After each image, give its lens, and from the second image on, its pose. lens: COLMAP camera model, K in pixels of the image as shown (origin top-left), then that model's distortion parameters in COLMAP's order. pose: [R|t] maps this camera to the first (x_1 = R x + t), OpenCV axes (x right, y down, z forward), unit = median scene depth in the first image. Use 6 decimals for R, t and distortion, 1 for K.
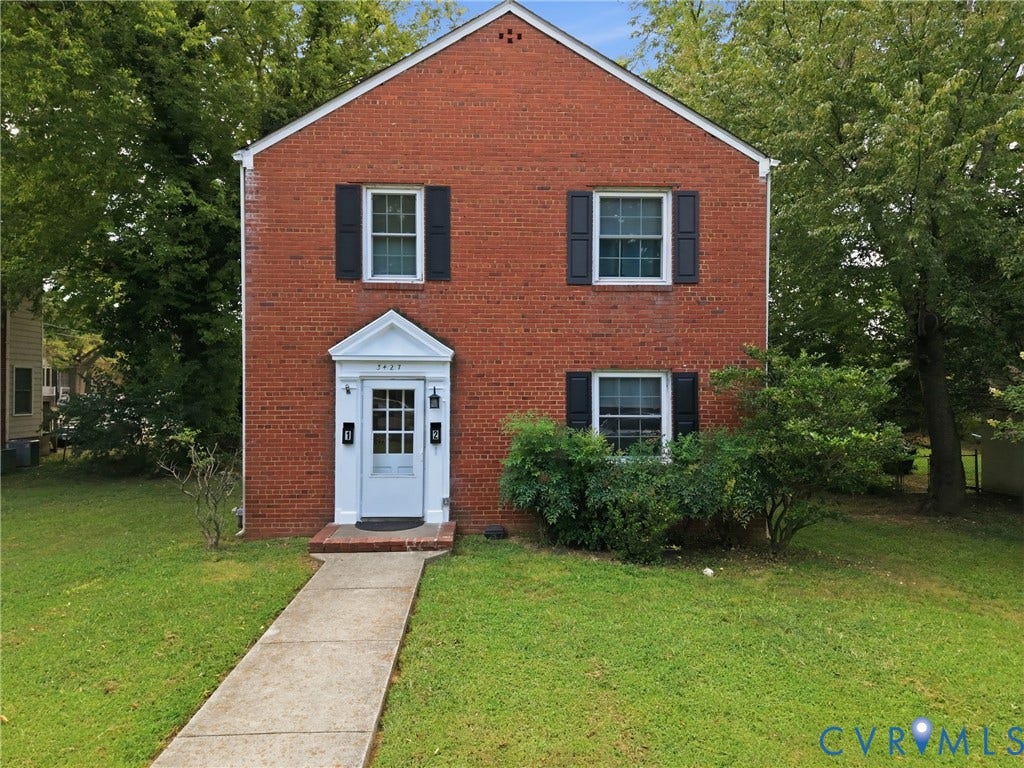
lens RADIAL K [[684.0, 0, 513.3], [0, 684.0, 384.0], [0, 0, 1]] dist [-0.002009, -0.006081]
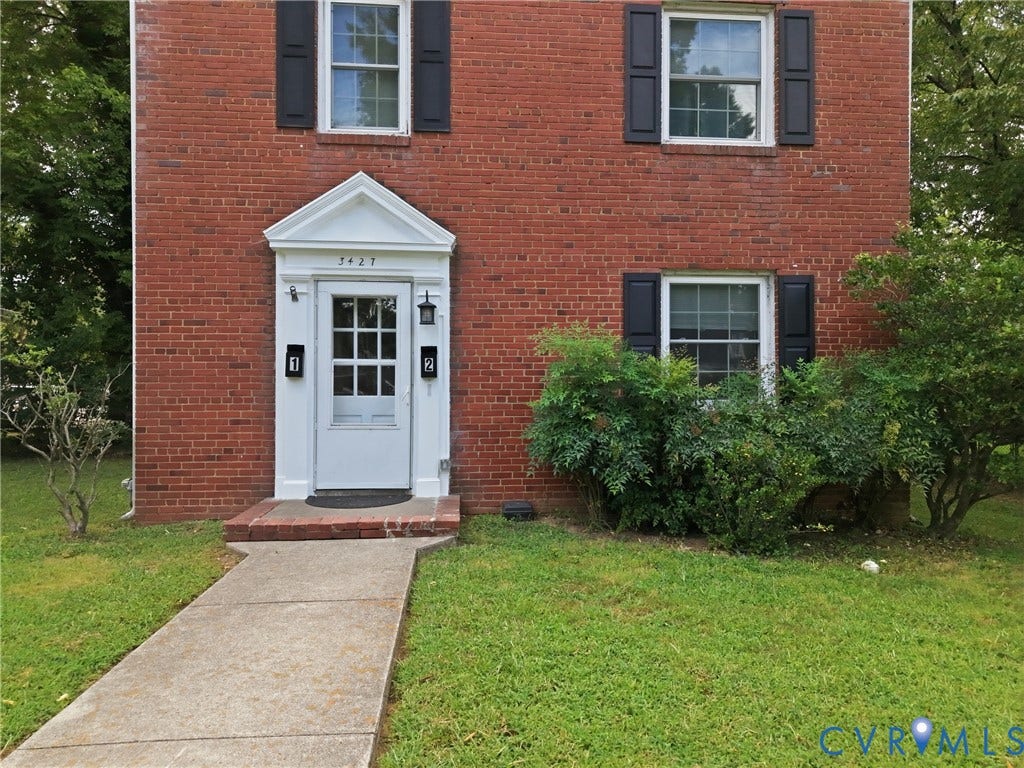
lens RADIAL K [[684.0, 0, 511.3], [0, 684.0, 388.8], [0, 0, 1]] dist [-0.002009, -0.006081]
pose [[0.999466, -0.000857, 0.032664, -0.055440], [0.000661, 0.999982, 0.006028, 0.093777], [-0.032669, -0.006003, 0.999448, 0.334967]]
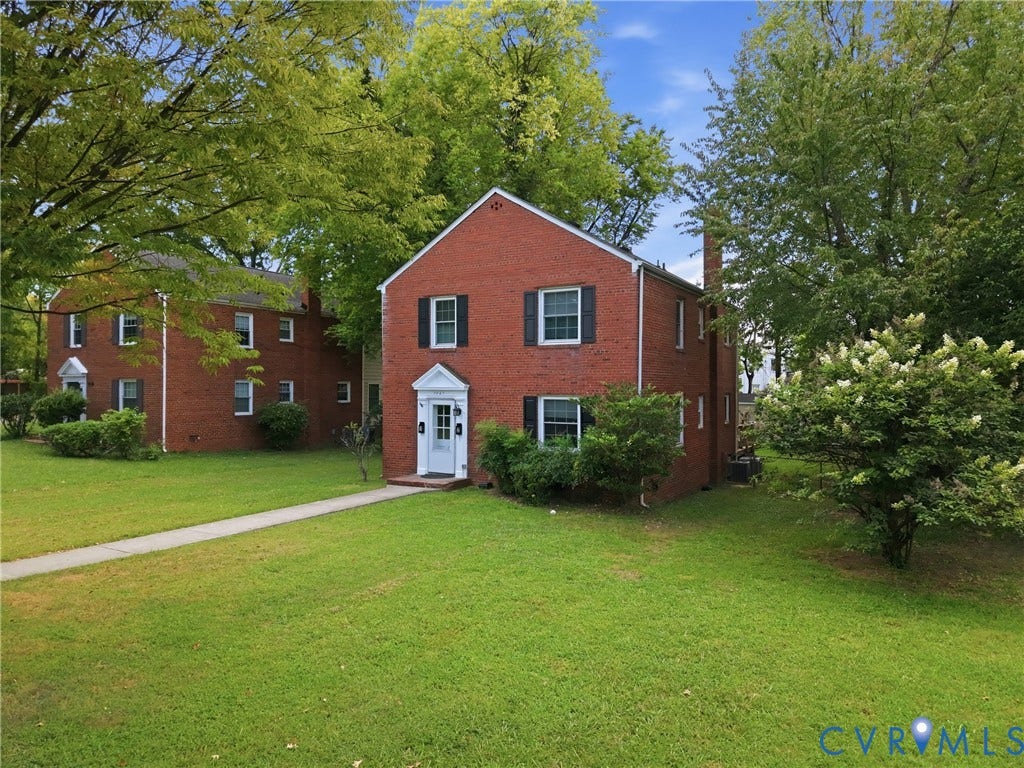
lens RADIAL K [[684.0, 0, 515.4], [0, 684.0, 387.5], [0, 0, 1]] dist [-0.002009, -0.006081]
pose [[0.845062, 0.001307, -0.534667, 1.001376], [0.002880, 0.999971, 0.006996, -0.053133], [0.534661, -0.007452, 0.845034, -0.482817]]
